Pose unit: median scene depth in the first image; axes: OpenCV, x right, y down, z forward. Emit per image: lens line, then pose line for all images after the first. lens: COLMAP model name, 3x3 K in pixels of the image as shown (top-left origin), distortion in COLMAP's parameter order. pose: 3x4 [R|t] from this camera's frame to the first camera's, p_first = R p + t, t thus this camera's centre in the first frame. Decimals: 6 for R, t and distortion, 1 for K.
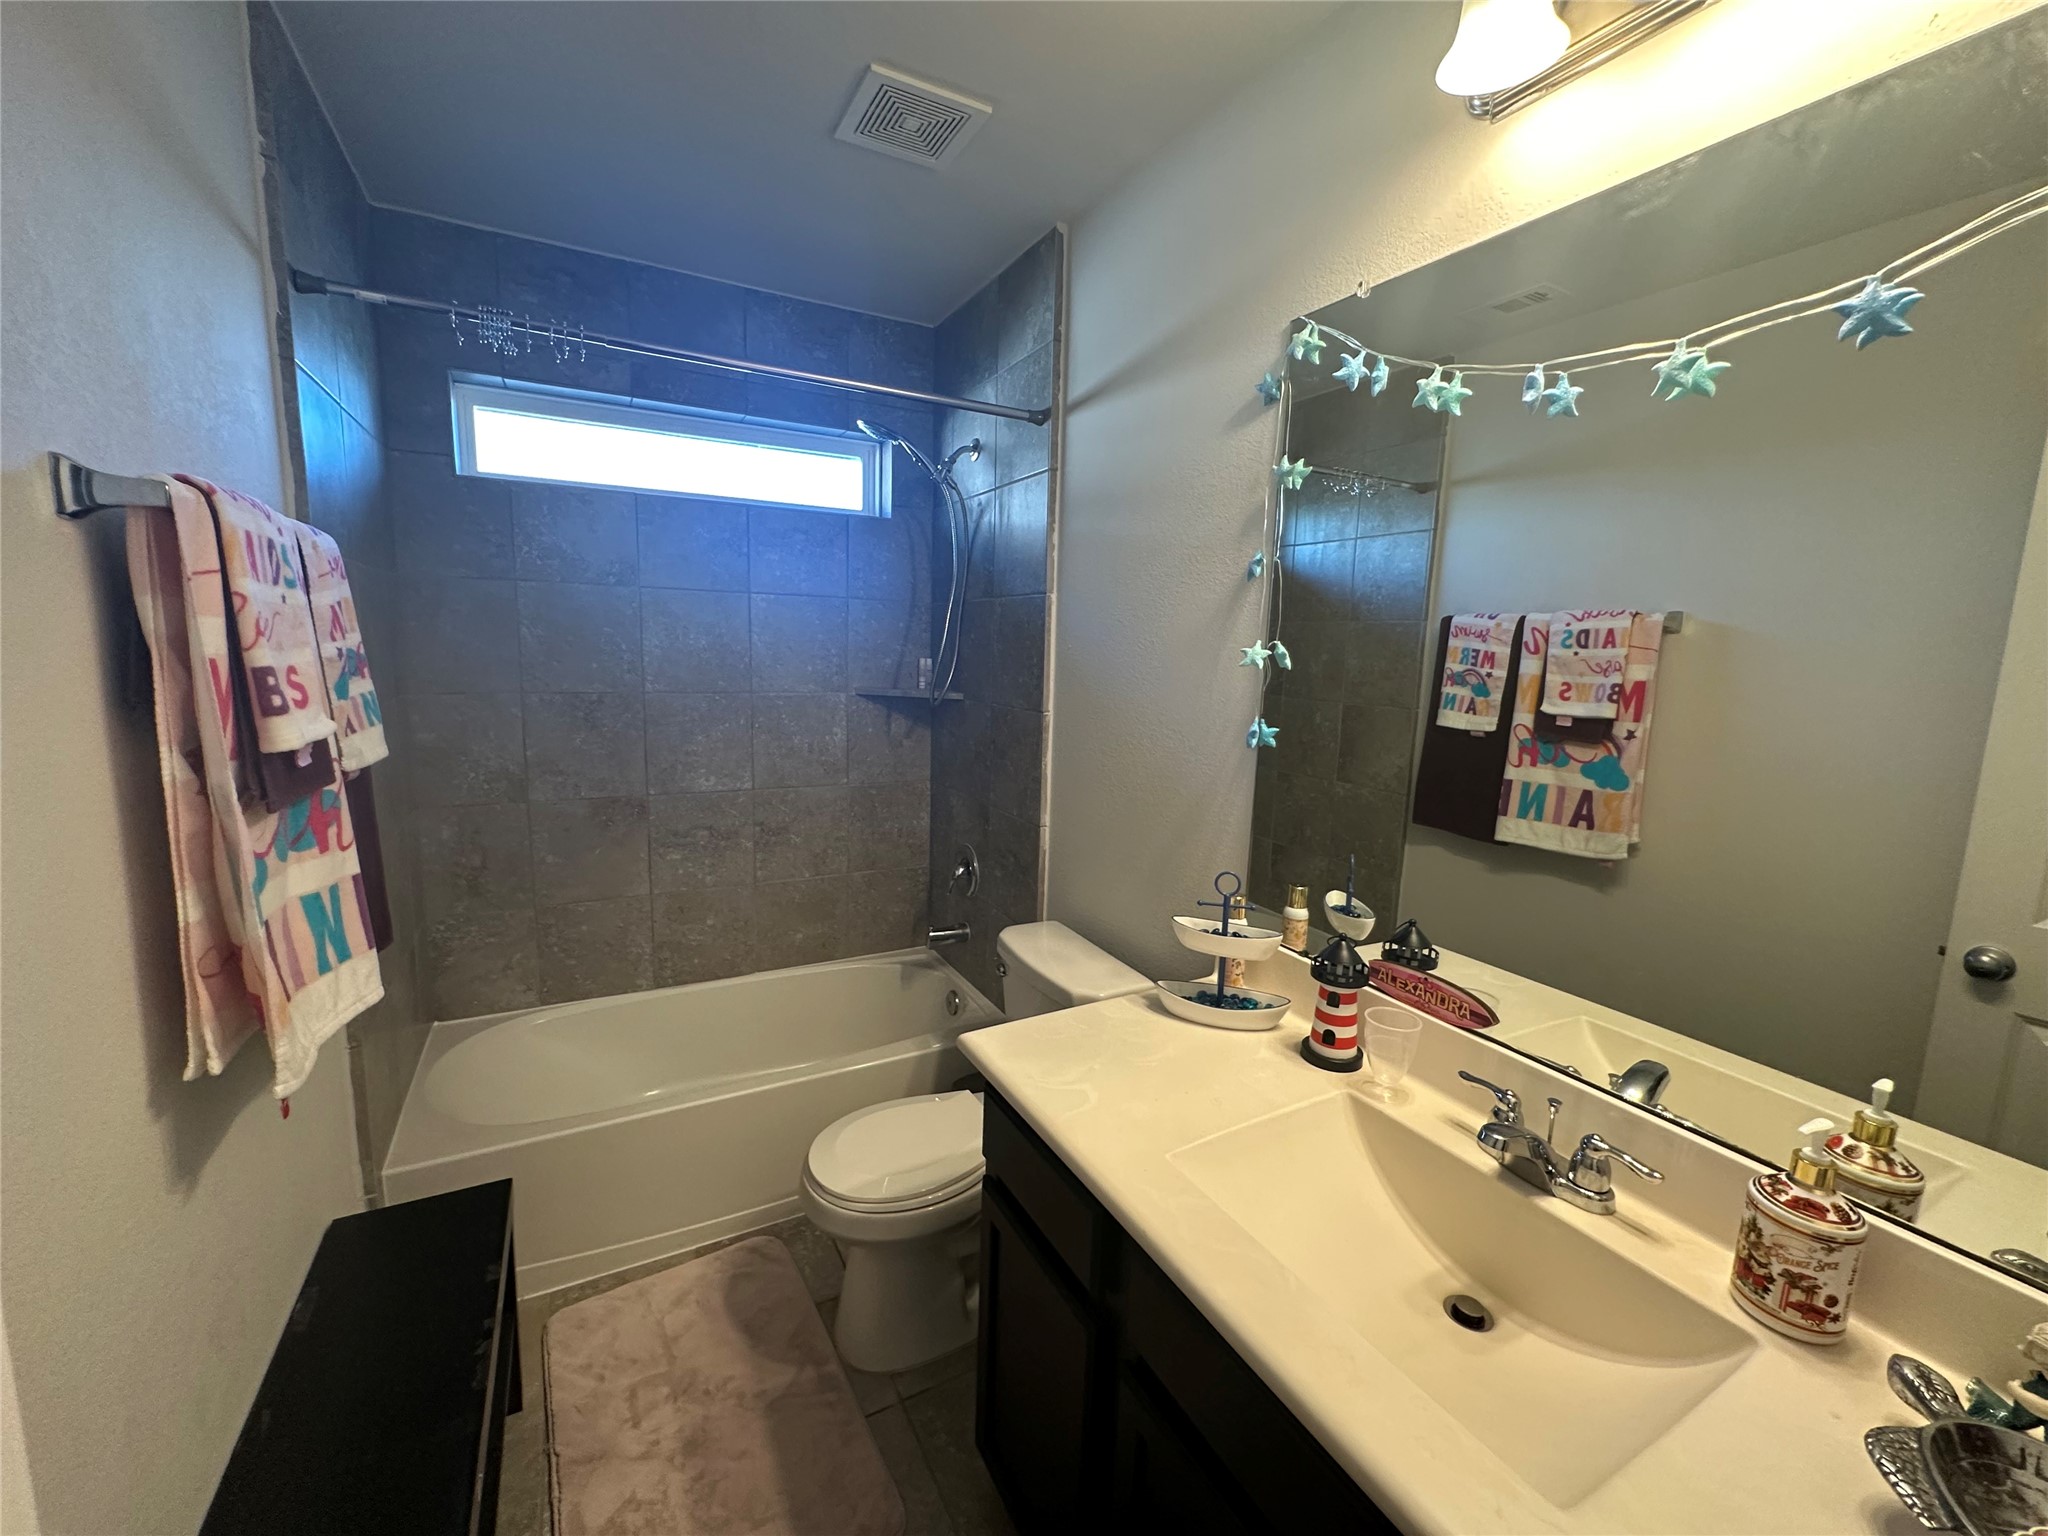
lens RADIAL K [[817.6, 0, 1023.9], [0, 817.6, 760.7], [0, 0, 1]] dist [-0.000024, 0.000001]
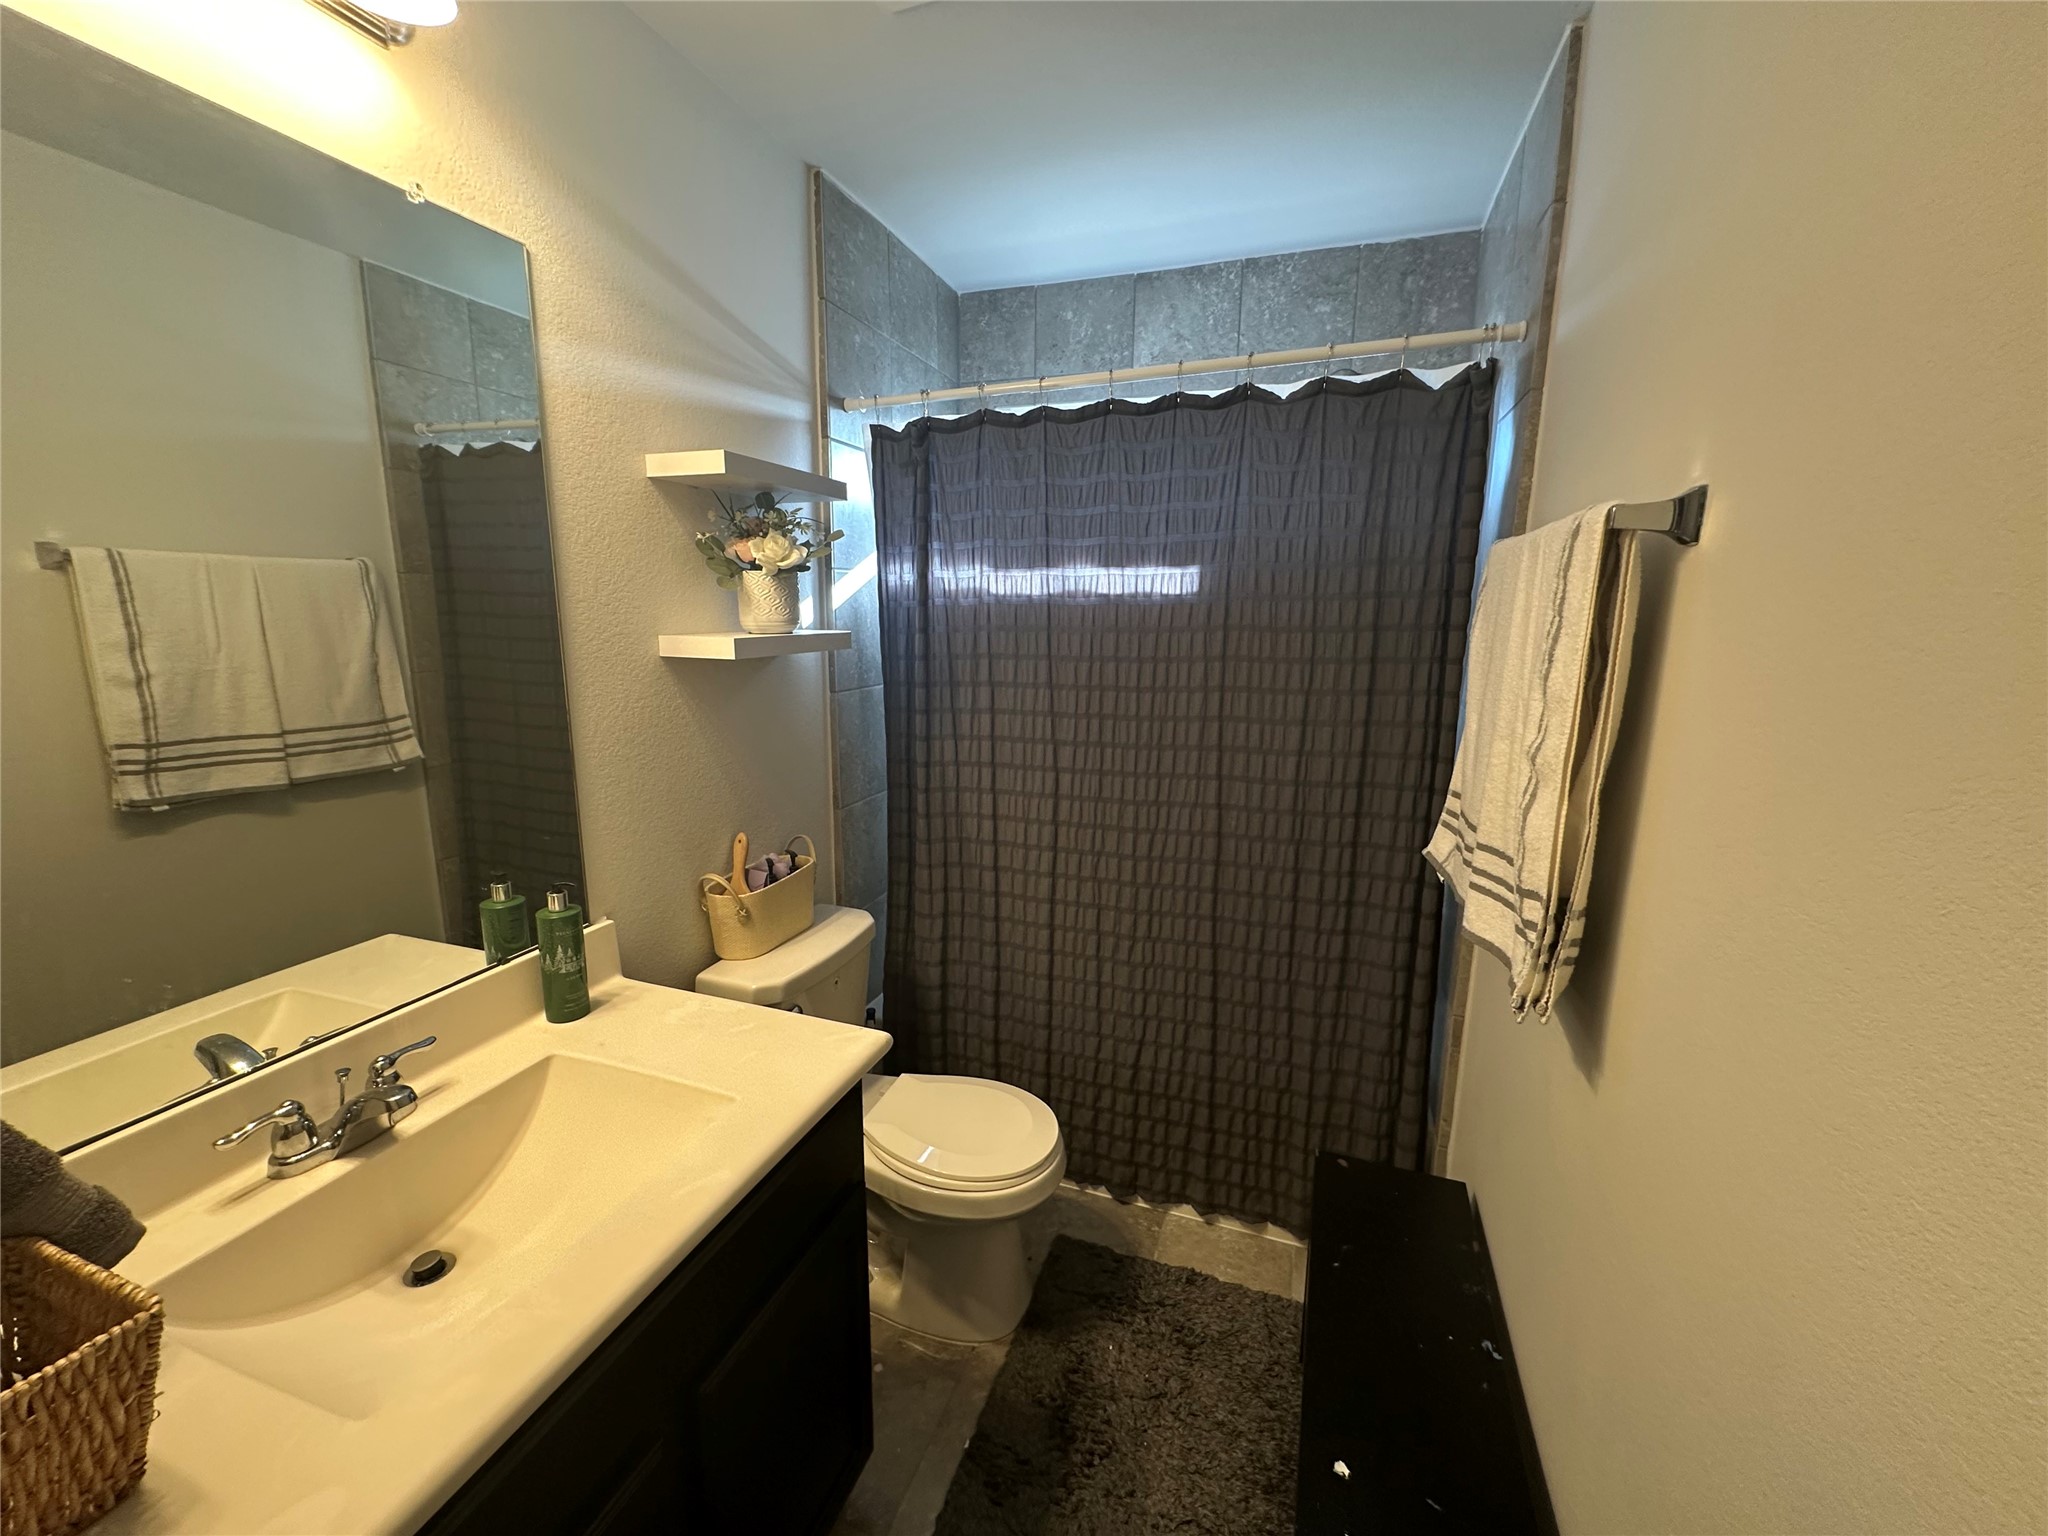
lens RADIAL K [[817.6, 0, 1021.6], [0, 817.6, 766.7], [0, 0, 1]] dist [-0.000024, 0.000001]
pose [[-0.673591, -0.166922, 0.720008, -0.567722], [0.089927, 0.948417, 0.304004, -0.152132], [-0.733613, 0.269523, -0.623834, 0.927633]]
